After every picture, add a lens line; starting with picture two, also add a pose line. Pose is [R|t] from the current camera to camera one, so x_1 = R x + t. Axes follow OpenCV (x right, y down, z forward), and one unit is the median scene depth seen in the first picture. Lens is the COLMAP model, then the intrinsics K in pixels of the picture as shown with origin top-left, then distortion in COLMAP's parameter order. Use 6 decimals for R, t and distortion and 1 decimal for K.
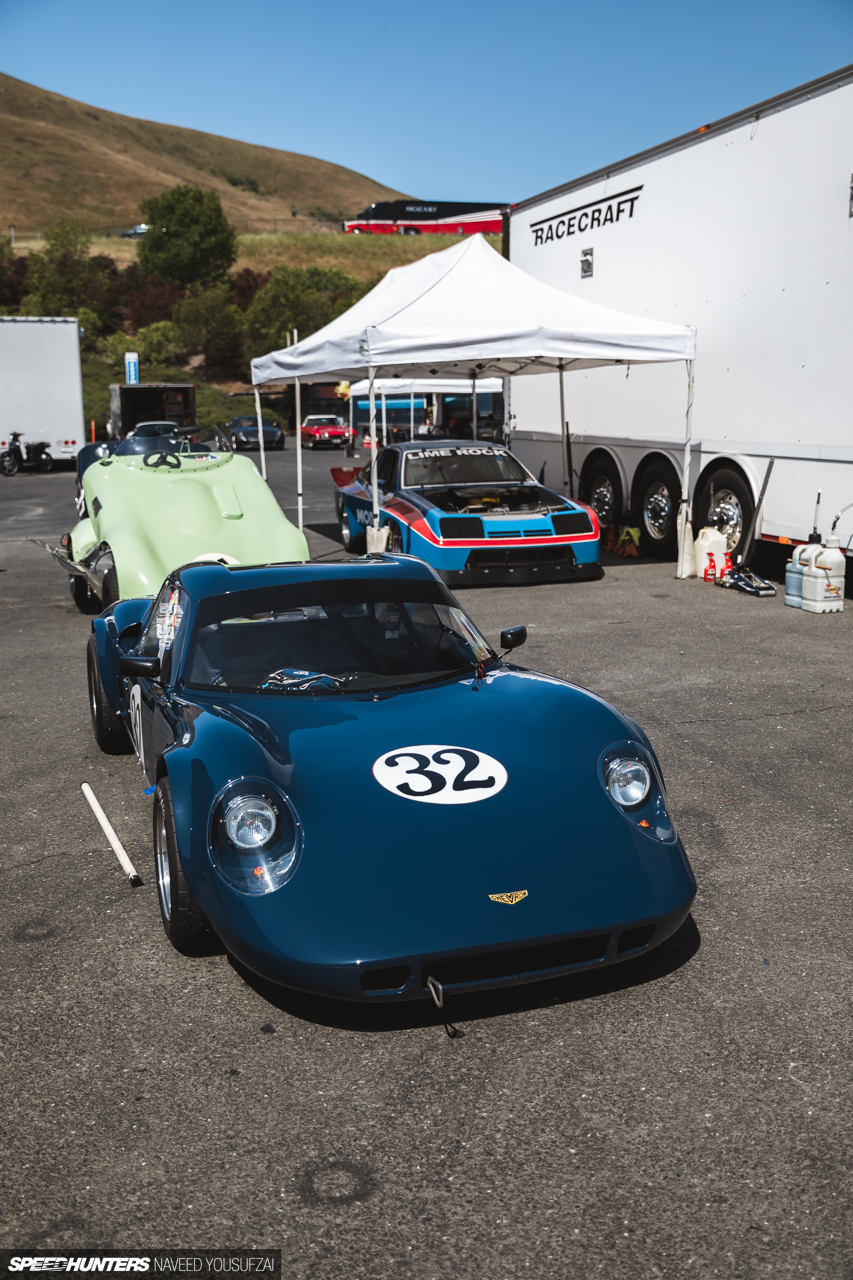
lens RADIAL K [[1294.6, 0, 426.5], [0, 1294.6, 640.0], [0, 0, 1]] dist [0.002013, 0.011793]
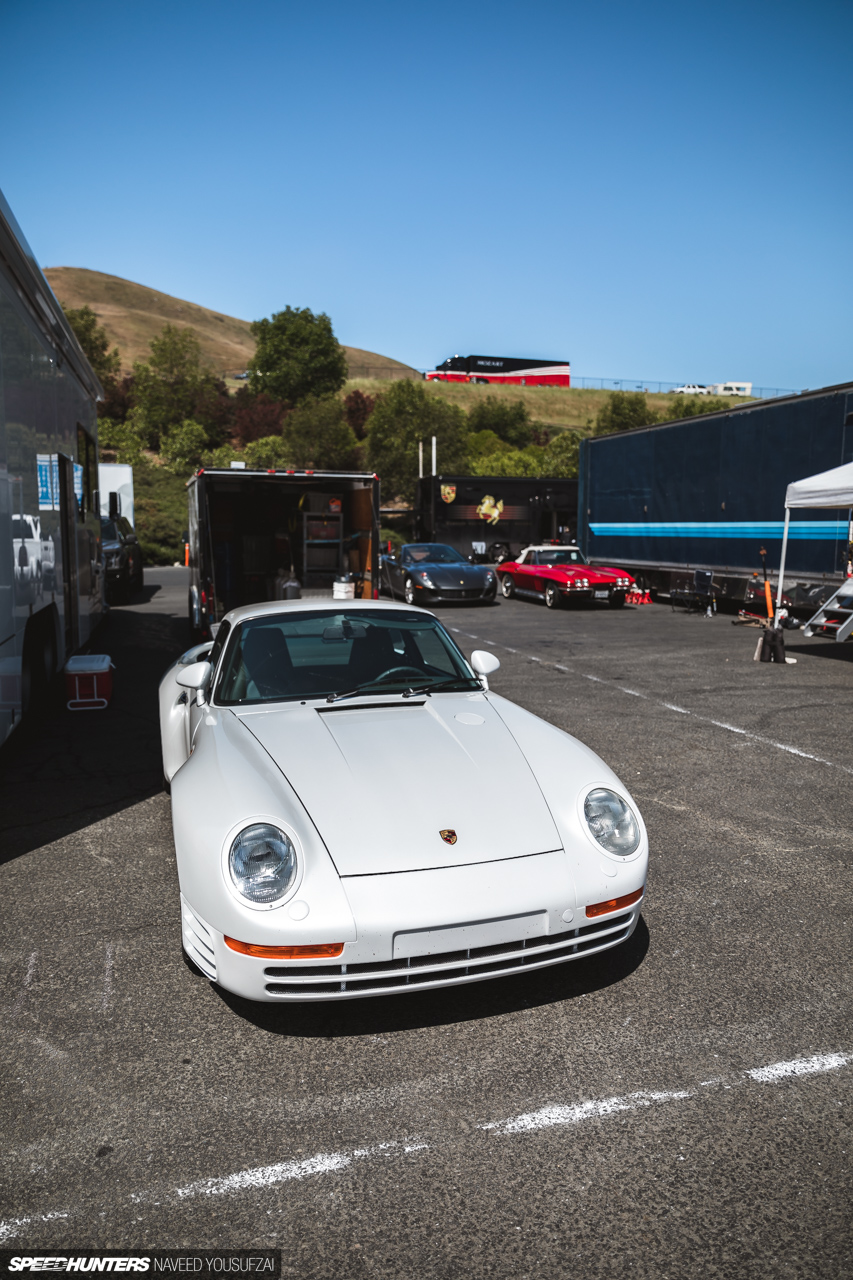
lens RADIAL K [[820.5, 0, 426.5], [0, 820.5, 640.0], [0, 0, 1]] dist [-0.001058, -0.000487]
pose [[0.999738, 0.022702, 0.002916, -0.080460], [-0.022554, 0.998802, -0.043422, -0.065764], [-0.003898, 0.043345, 0.999053, 0.366493]]
